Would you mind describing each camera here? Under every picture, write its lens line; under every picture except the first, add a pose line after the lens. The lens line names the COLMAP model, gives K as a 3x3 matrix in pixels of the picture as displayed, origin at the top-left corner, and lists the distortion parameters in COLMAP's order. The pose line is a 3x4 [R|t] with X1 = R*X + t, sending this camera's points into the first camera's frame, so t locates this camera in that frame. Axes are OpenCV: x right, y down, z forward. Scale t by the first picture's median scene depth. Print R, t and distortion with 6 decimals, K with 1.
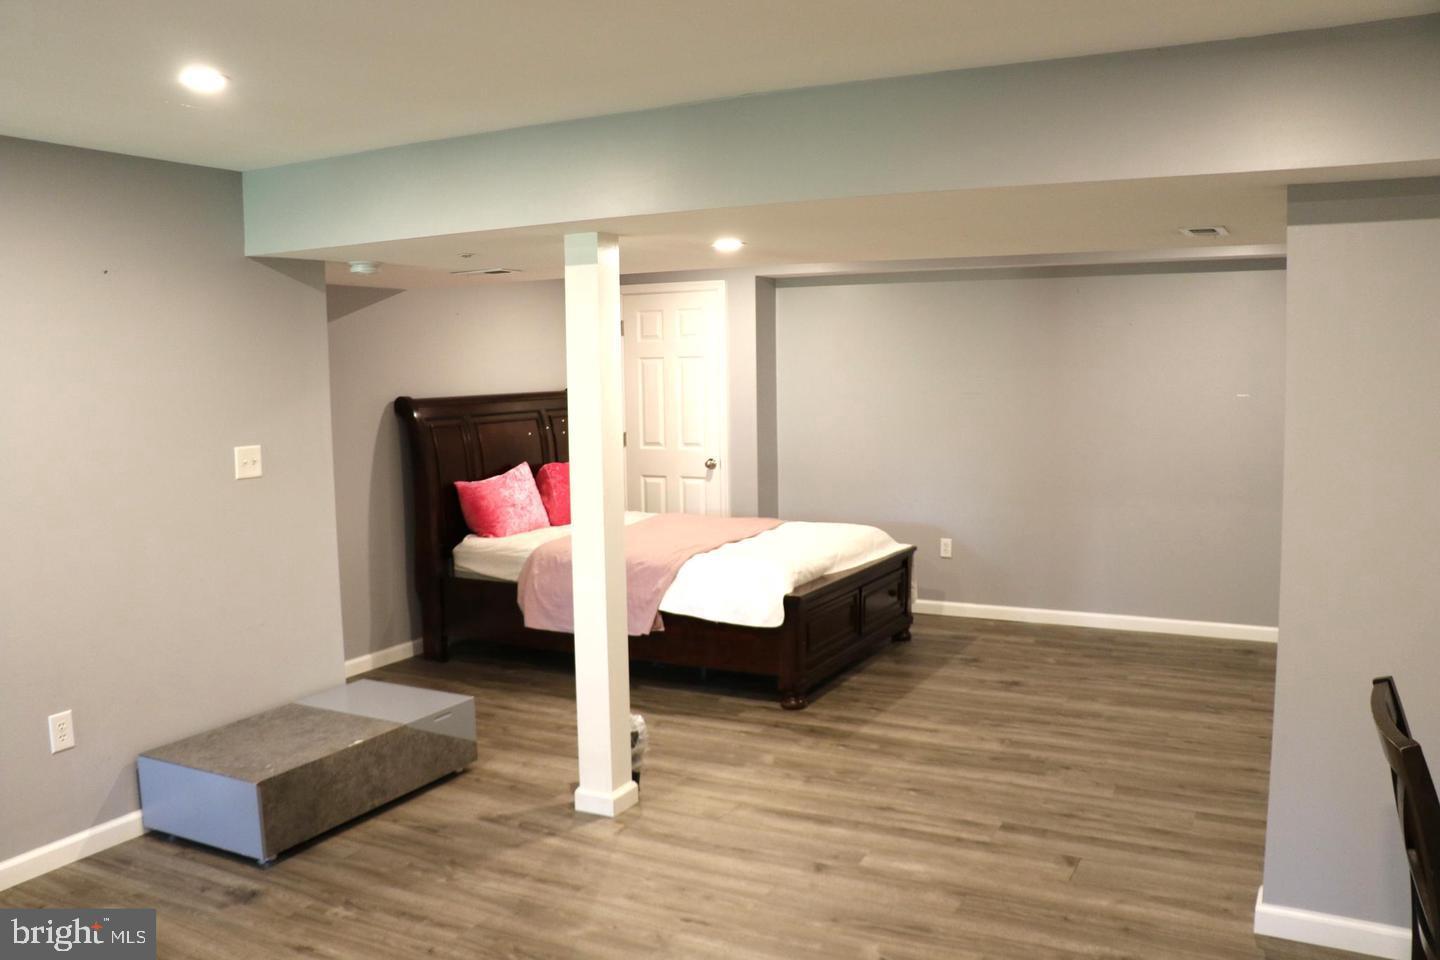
lens RADIAL K [[1178.0, 0, 714.4], [0, 1178.0, 489.1], [0, 0, 1]] dist [-0.183165, 0.153875]
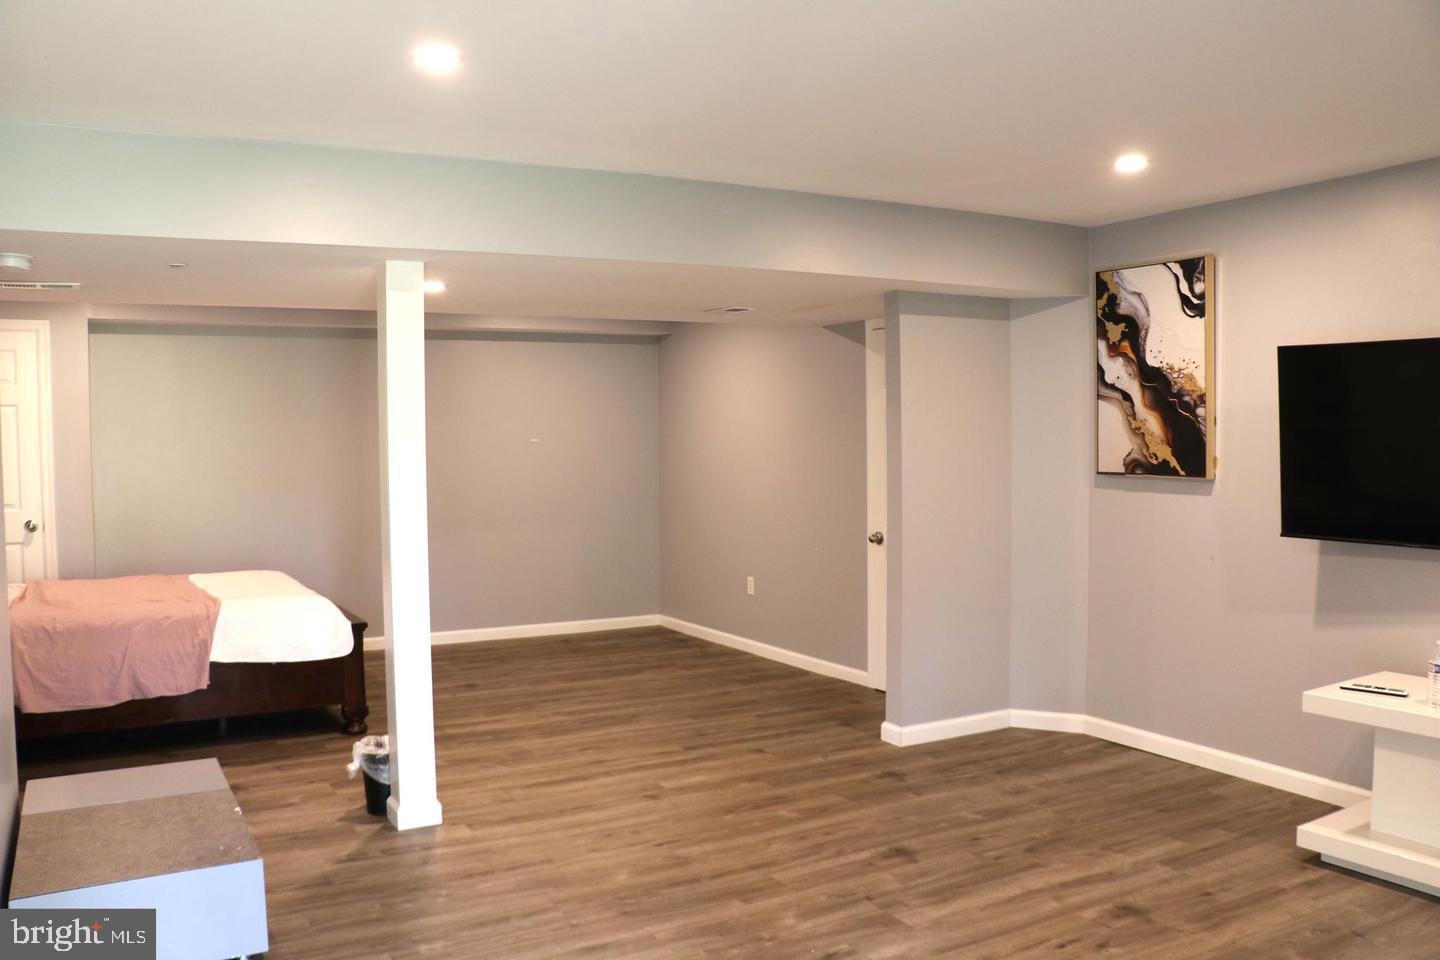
lens RADIAL K [[1178.0, 0, 714.4], [0, 1178.0, 489.1], [0, 0, 1]] dist [-0.183165, 0.153875]
pose [[0.545199, -0.029079, 0.837802, -0.842550], [0.089241, 0.995732, -0.023514, 0.033150], [-0.833543, 0.087586, 0.545467, 0.221876]]
